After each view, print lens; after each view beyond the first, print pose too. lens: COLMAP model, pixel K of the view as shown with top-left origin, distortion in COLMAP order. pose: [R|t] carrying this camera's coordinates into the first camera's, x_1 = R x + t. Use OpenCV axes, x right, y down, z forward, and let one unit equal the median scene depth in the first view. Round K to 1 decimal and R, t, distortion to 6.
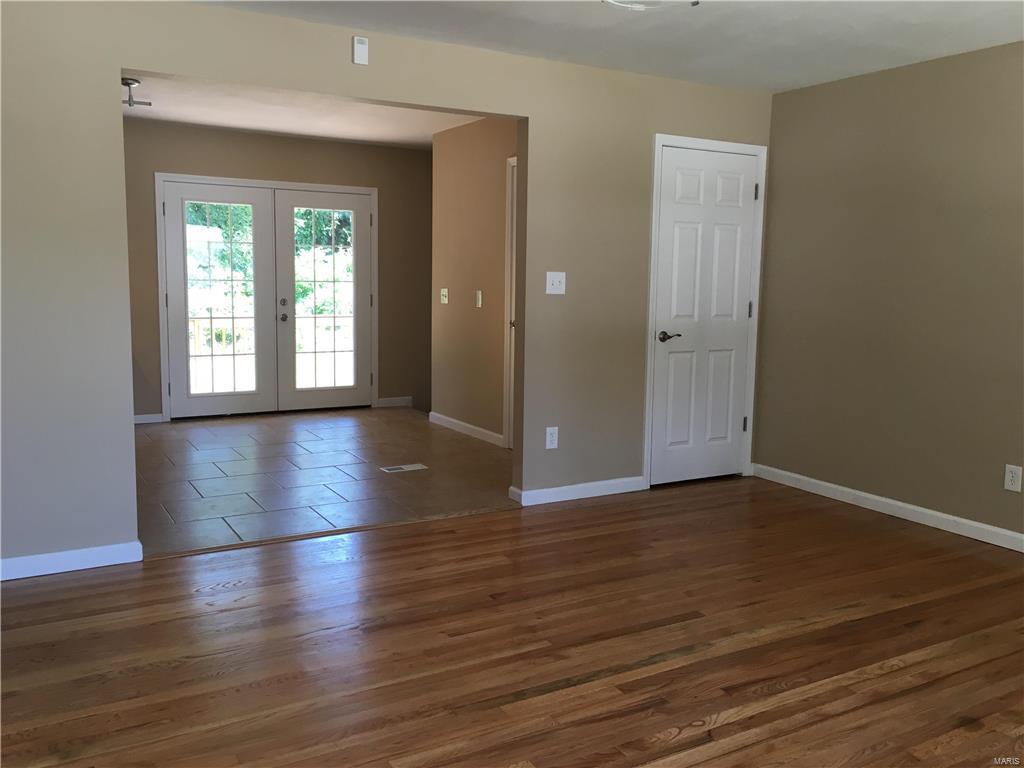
lens RADIAL K [[874.3, 0, 508.7], [0, 874.3, 361.0], [0, 0, 1]] dist [0.080036, -0.108052]
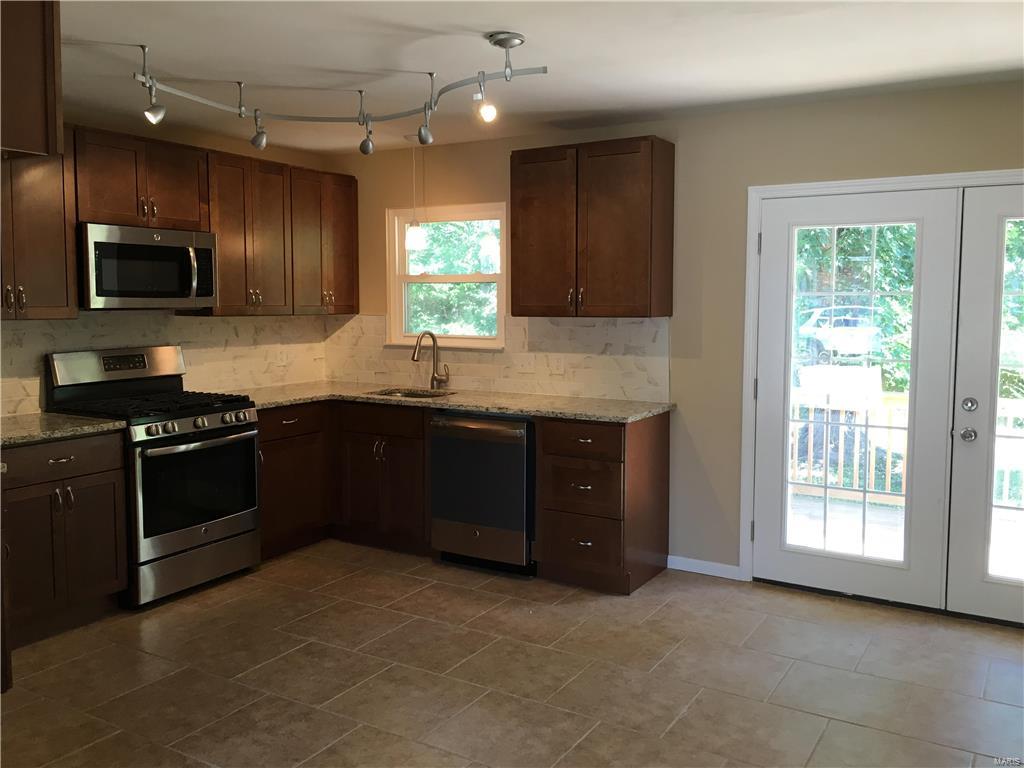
lens RADIAL K [[874.3, 0, 511.2], [0, 874.3, 366.8], [0, 0, 1]] dist [0.080036, -0.108052]
pose [[0.476514, 0.055673, -0.877403, 0.070130], [-0.083184, 0.996371, 0.018044, -0.076363], [0.875223, 0.064388, 0.479415, 0.516271]]
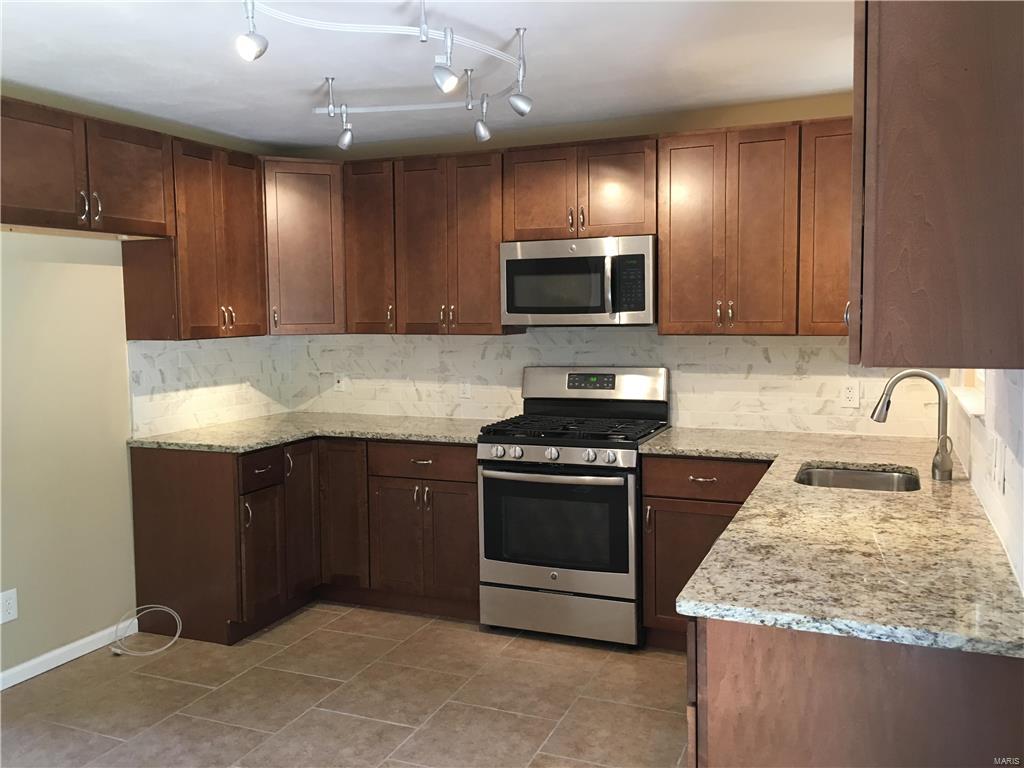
lens RADIAL K [[874.3, 0, 504.9], [0, 874.3, 367.5], [0, 0, 1]] dist [0.080036, -0.108052]
pose [[-0.805329, 0.034058, -0.591848, -0.201174], [-0.059134, 0.988754, 0.137361, -0.129845], [0.589871, 0.145619, -0.794259, 0.988564]]
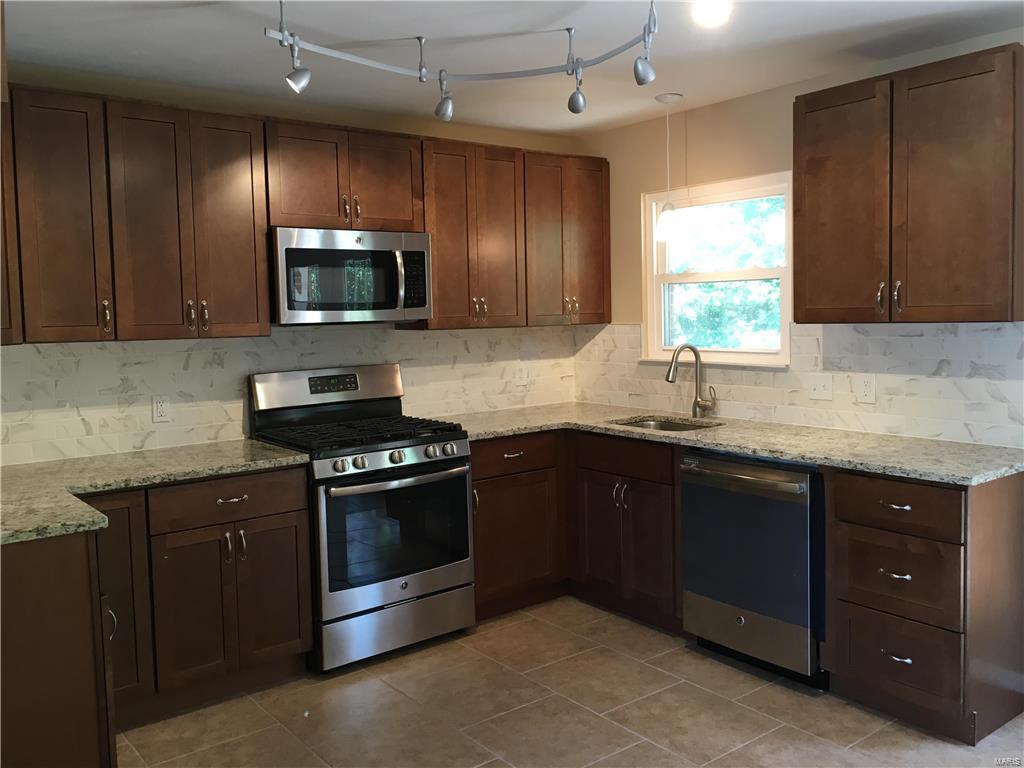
lens RADIAL K [[874.3, 0, 508.3], [0, 874.3, 367.5], [0, 0, 1]] dist [0.080036, -0.108052]
pose [[0.125816, 0.049834, -0.990801, -0.043406], [-0.075087, 0.996351, 0.040578, -0.085709], [0.989208, 0.069291, 0.129099, 0.609268]]
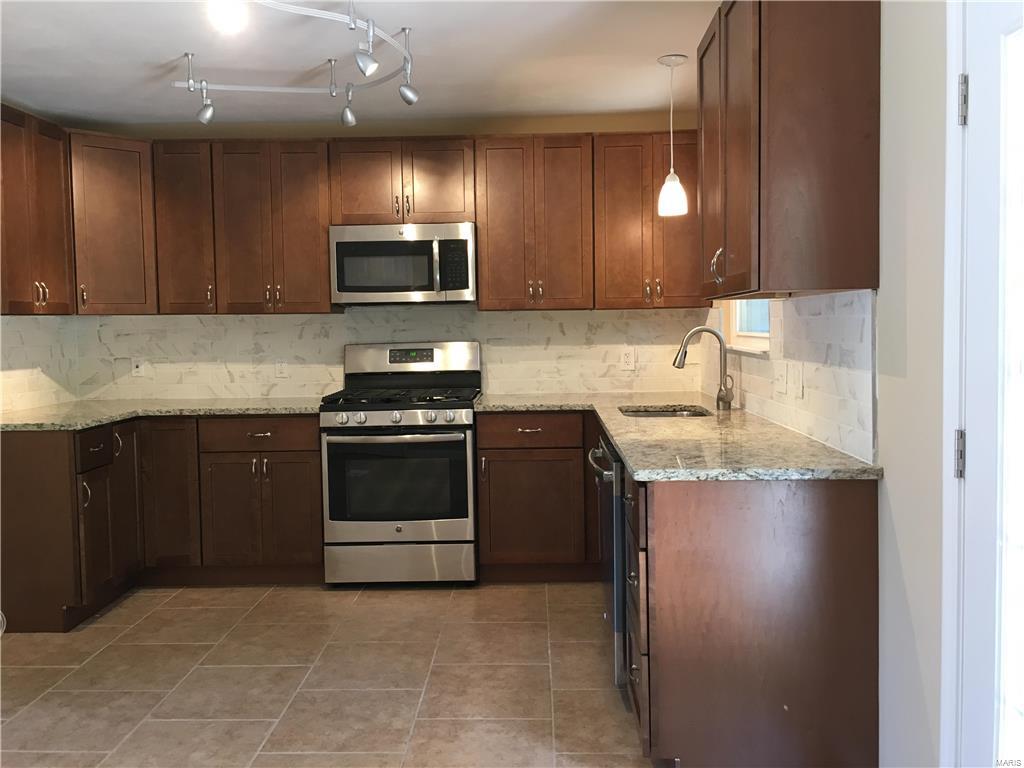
lens RADIAL K [[874.3, 0, 507.0], [0, 874.3, 367.6], [0, 0, 1]] dist [0.080036, -0.108052]
pose [[-0.537874, 0.037708, -0.842181, -0.093263], [-0.076142, 0.992743, 0.093079, -0.101371], [0.839580, 0.114190, -0.531100, 0.961533]]
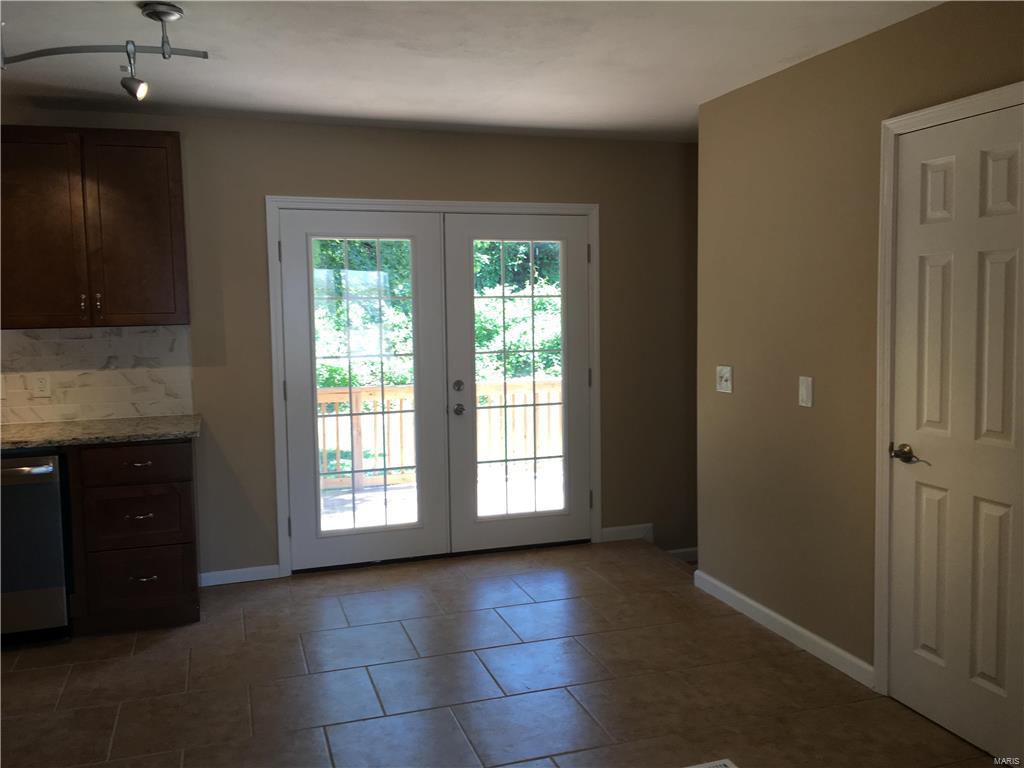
lens RADIAL K [[874.3, 0, 505.3], [0, 874.3, 366.3], [0, 0, 1]] dist [0.080036, -0.108052]
pose [[0.978108, -0.013265, -0.207675, -0.088138], [0.007838, 0.999606, -0.026933, -0.063795], [0.207951, 0.024716, 0.977827, 0.375985]]
